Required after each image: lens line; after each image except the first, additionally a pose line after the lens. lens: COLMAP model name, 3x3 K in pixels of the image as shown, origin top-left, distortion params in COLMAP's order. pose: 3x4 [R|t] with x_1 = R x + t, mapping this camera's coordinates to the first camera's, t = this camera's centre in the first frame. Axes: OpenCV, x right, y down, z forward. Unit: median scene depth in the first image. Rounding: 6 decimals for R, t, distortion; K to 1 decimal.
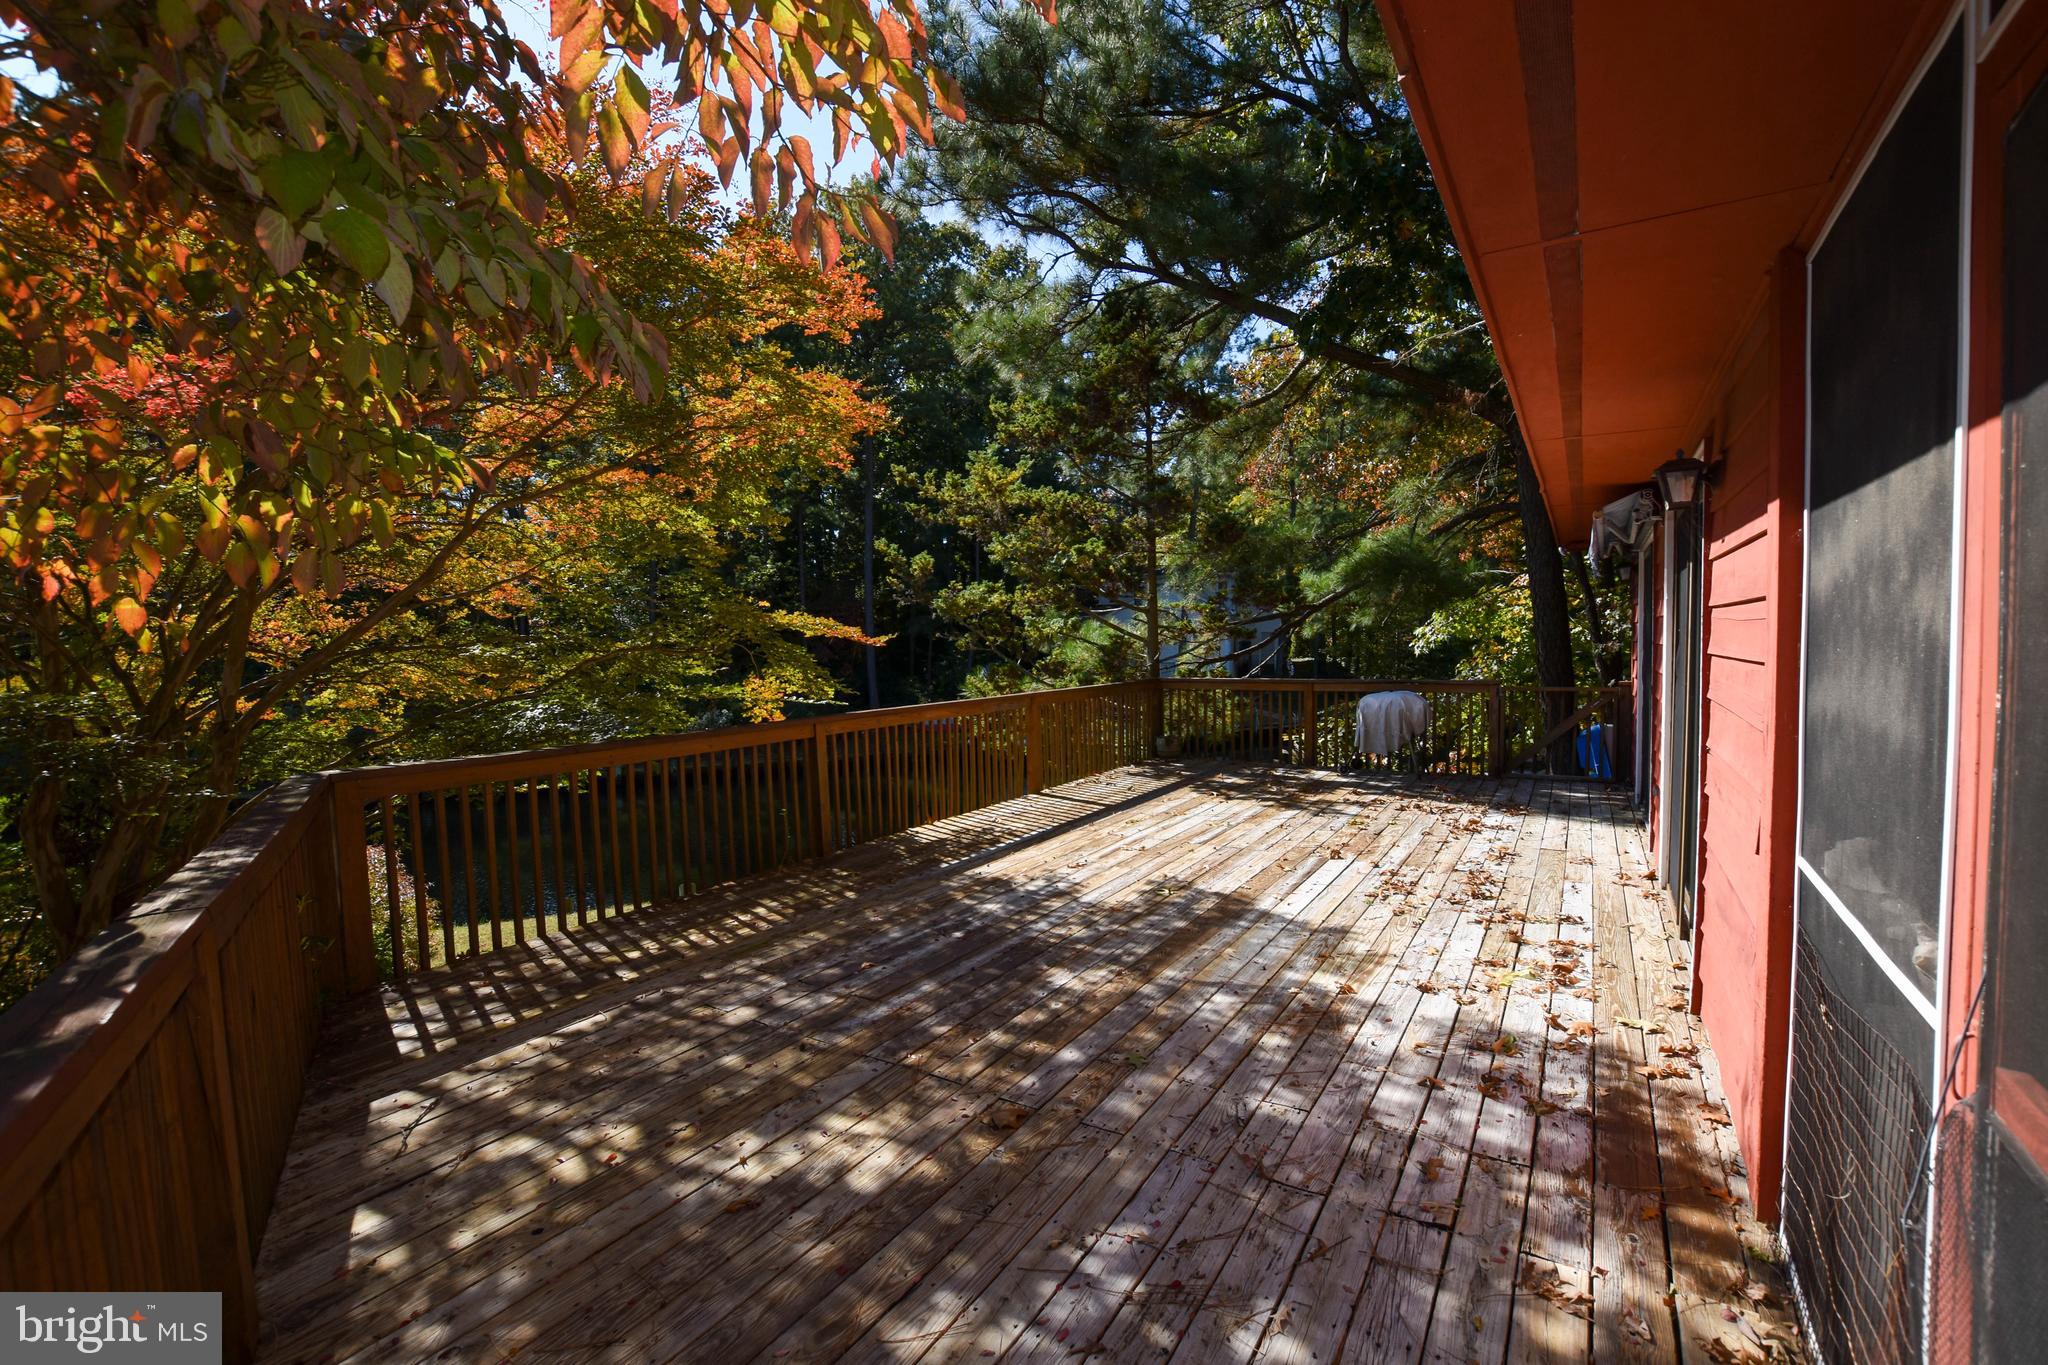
lens RADIAL K [[904.3, 0, 1022.3], [0, 904.3, 684.2], [0, 0, 1]] dist [-0.033914, 0.004705]
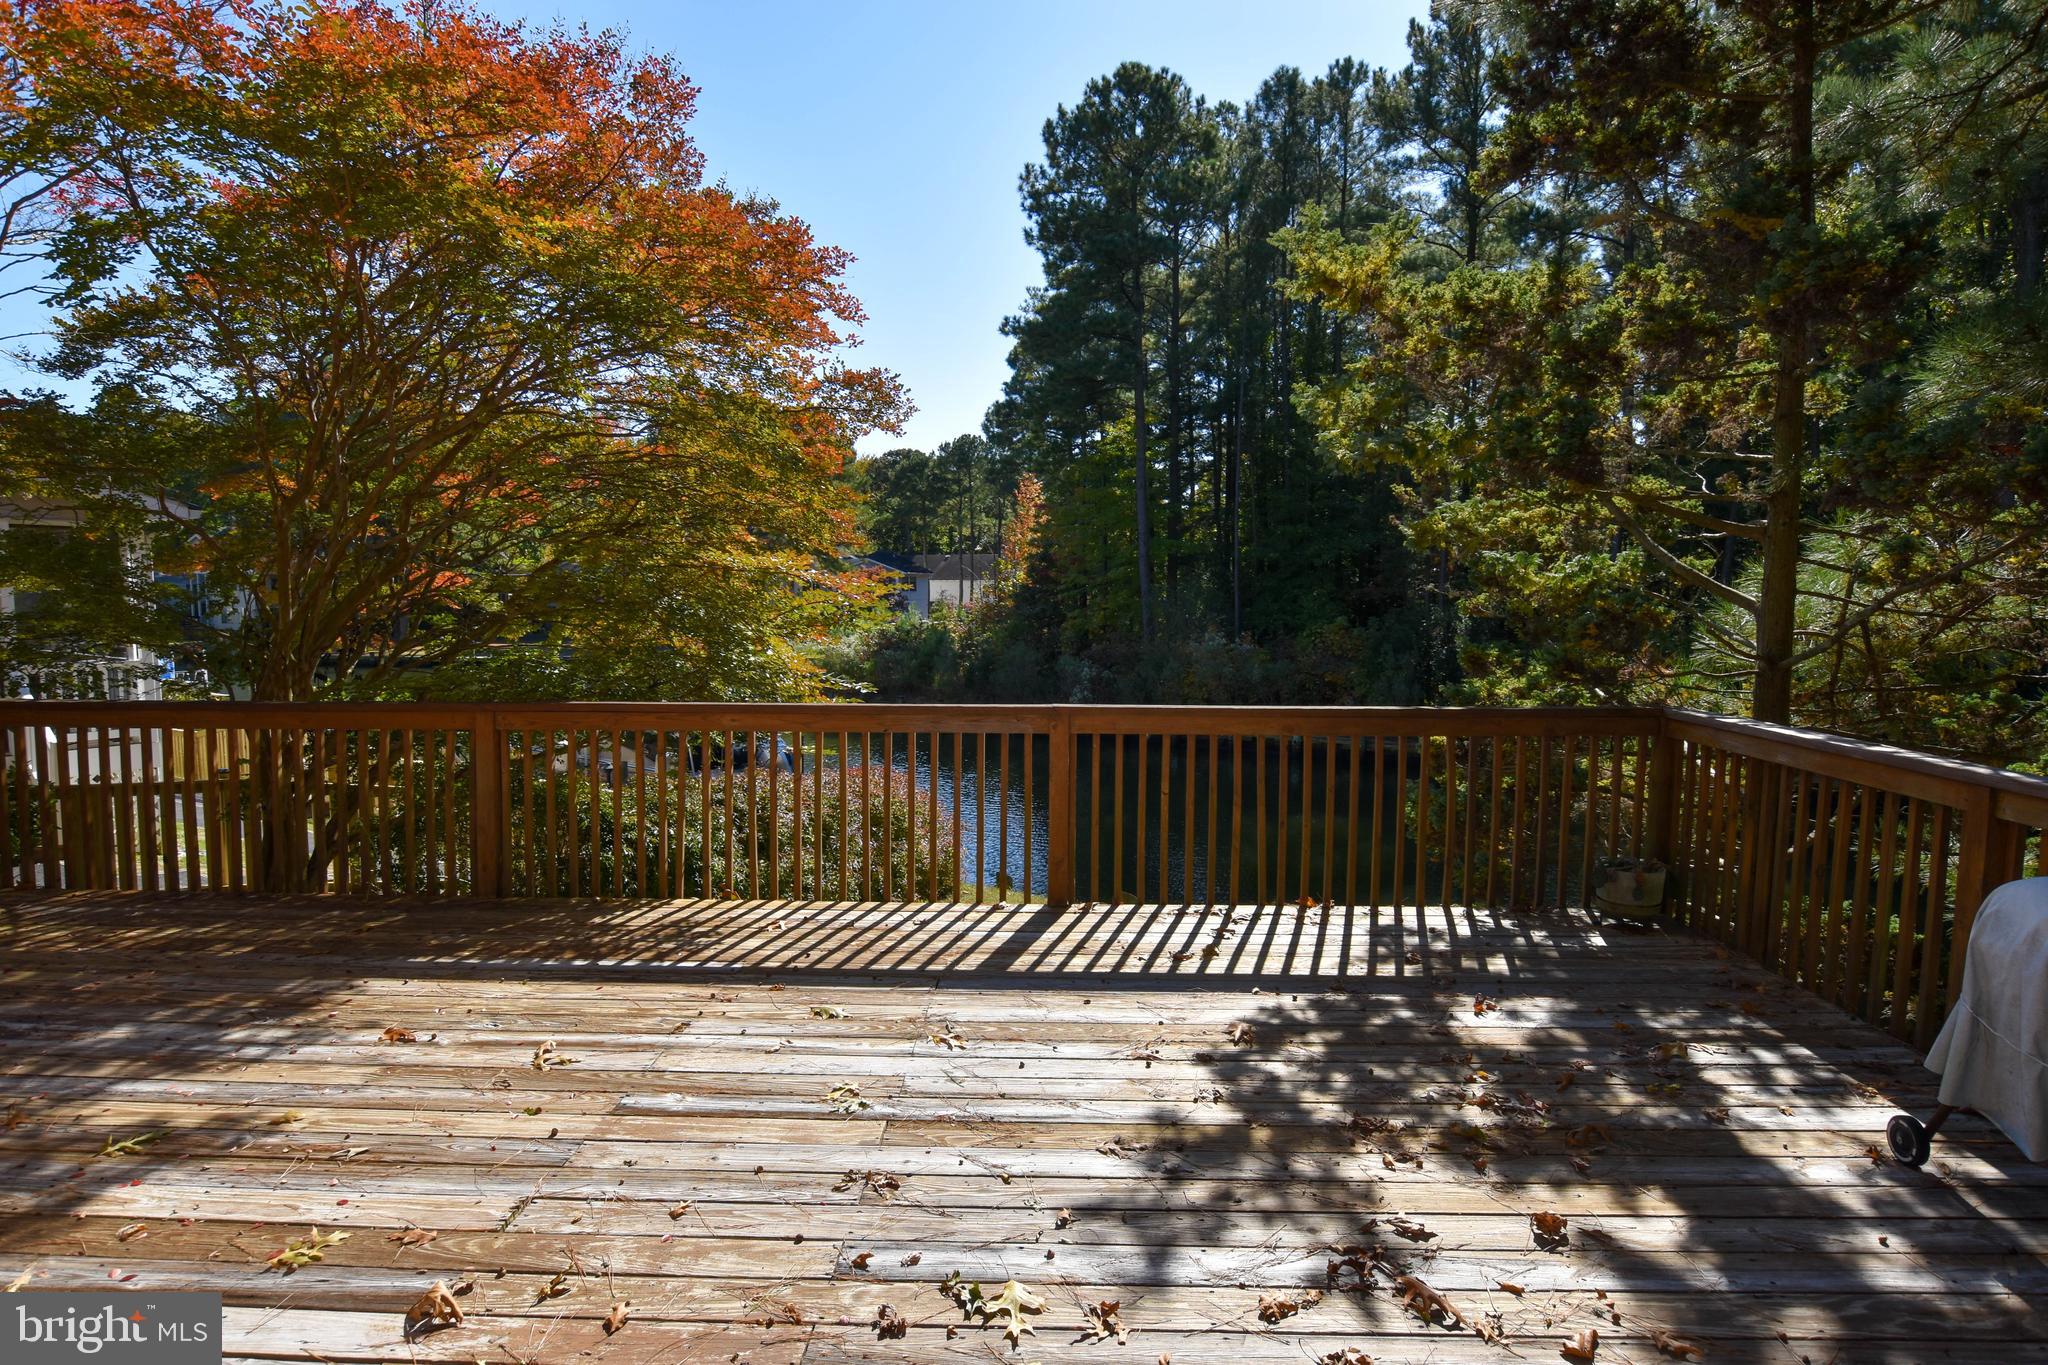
lens RADIAL K [[1127.8, 0, 1010.7], [0, 1127.8, 685.0], [0, 0, 1]] dist [-0.013540, 0.000680]
pose [[0.484246, 0.085580, -0.870736, 0.732214], [-0.053156, 0.996244, 0.068353, -0.054333], [0.873316, 0.013185, 0.486977, 0.961142]]
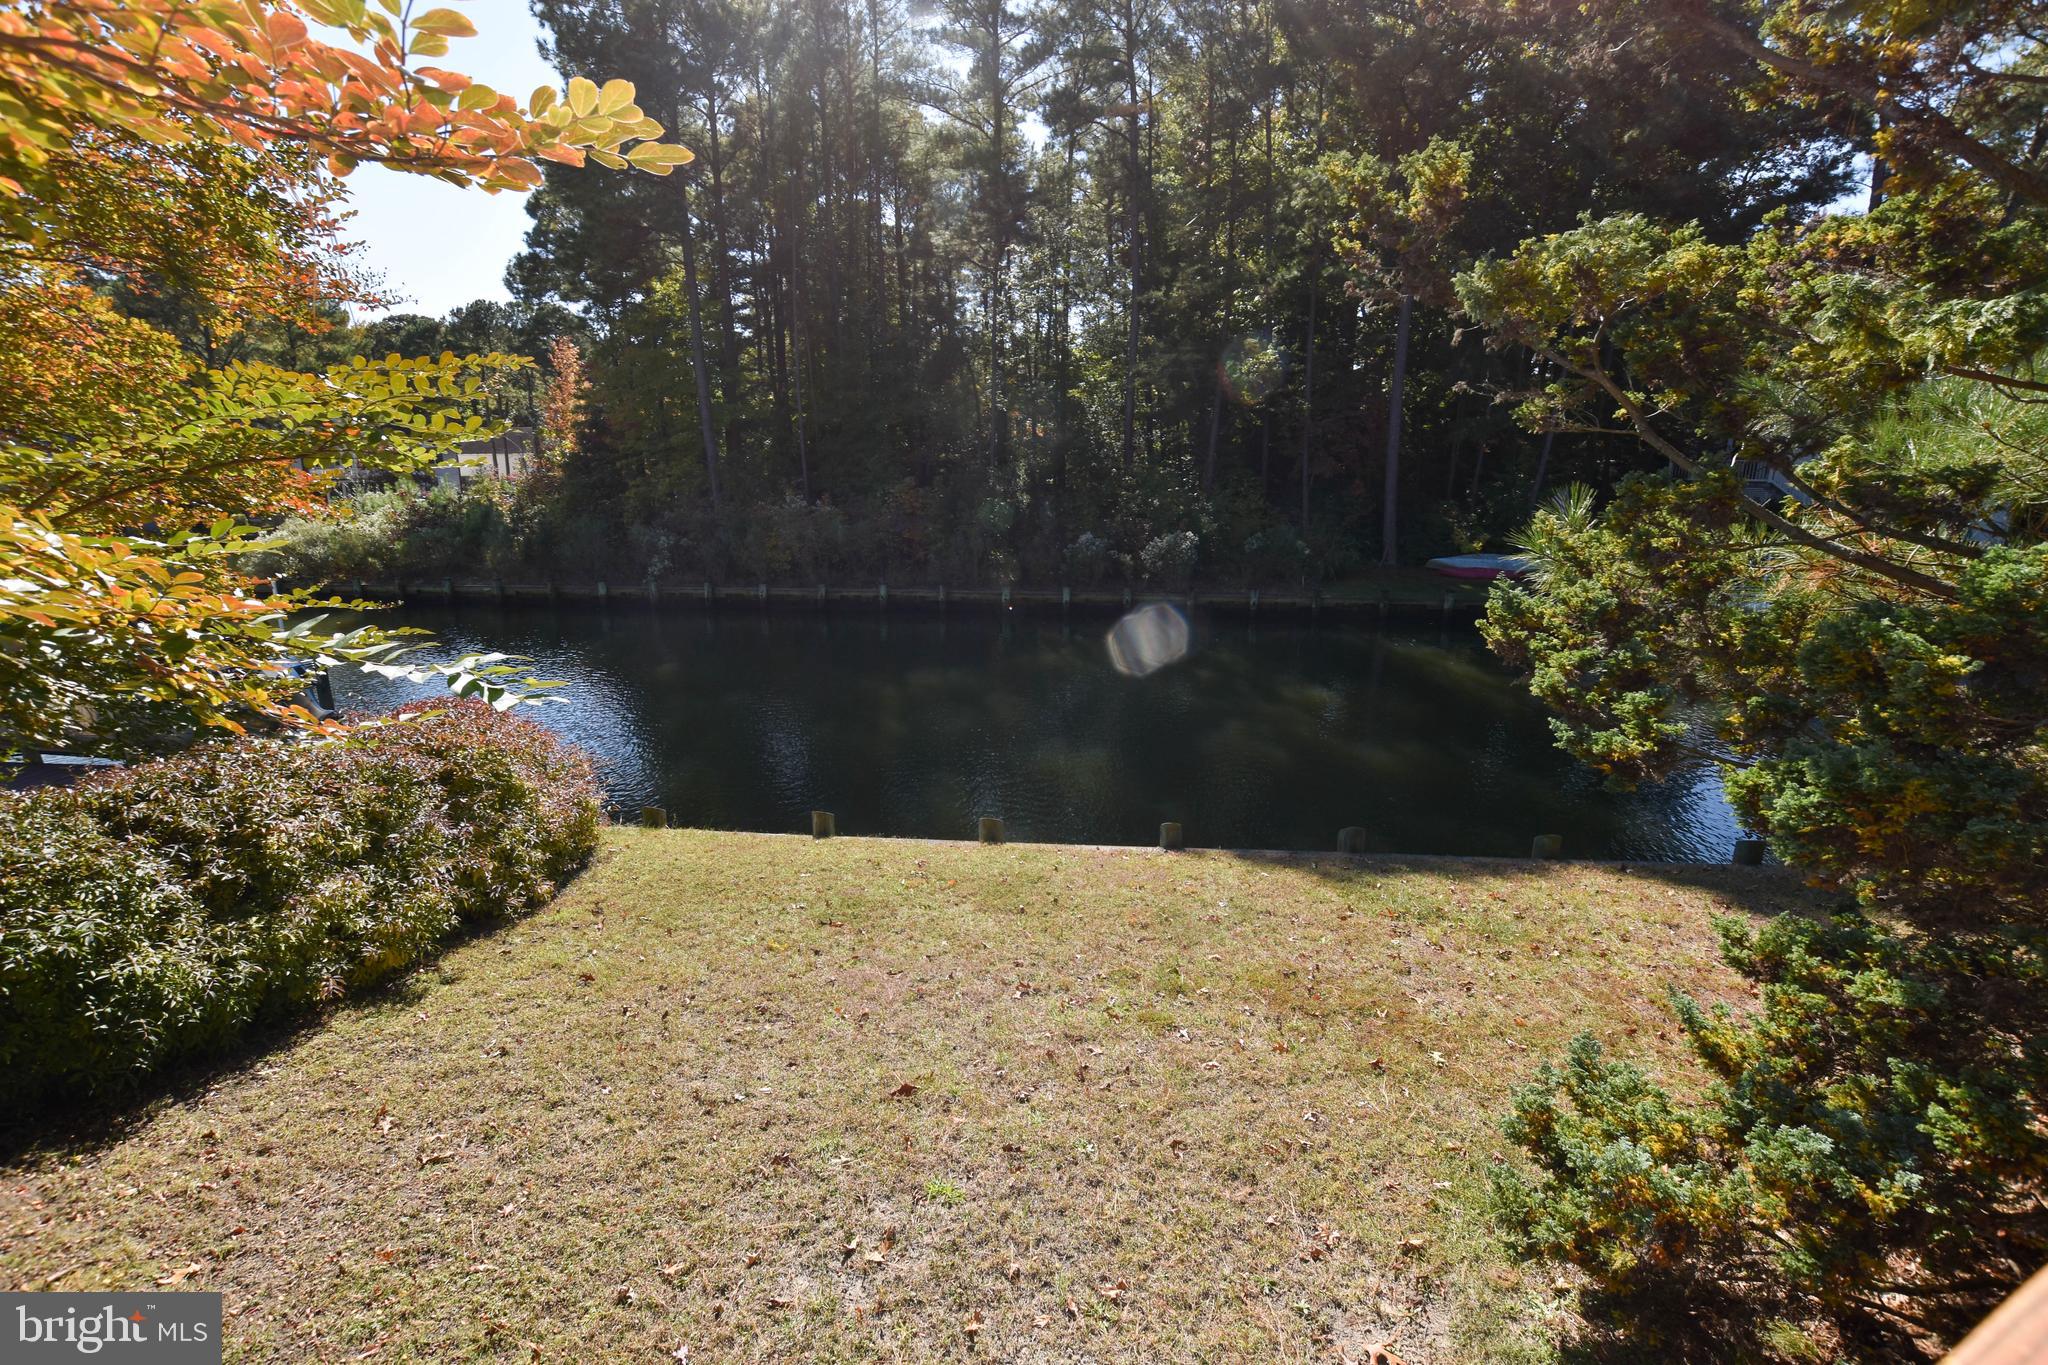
lens RADIAL K [[904.3, 0, 1022.3], [0, 904.3, 684.2], [0, 0, 1]] dist [-0.033914, 0.004705]
pose [[0.835685, 0.137035, -0.531839, -0.072849], [-0.031404, 0.978710, 0.202831, -0.015689], [0.548311, -0.152801, 0.822197, 1.270087]]
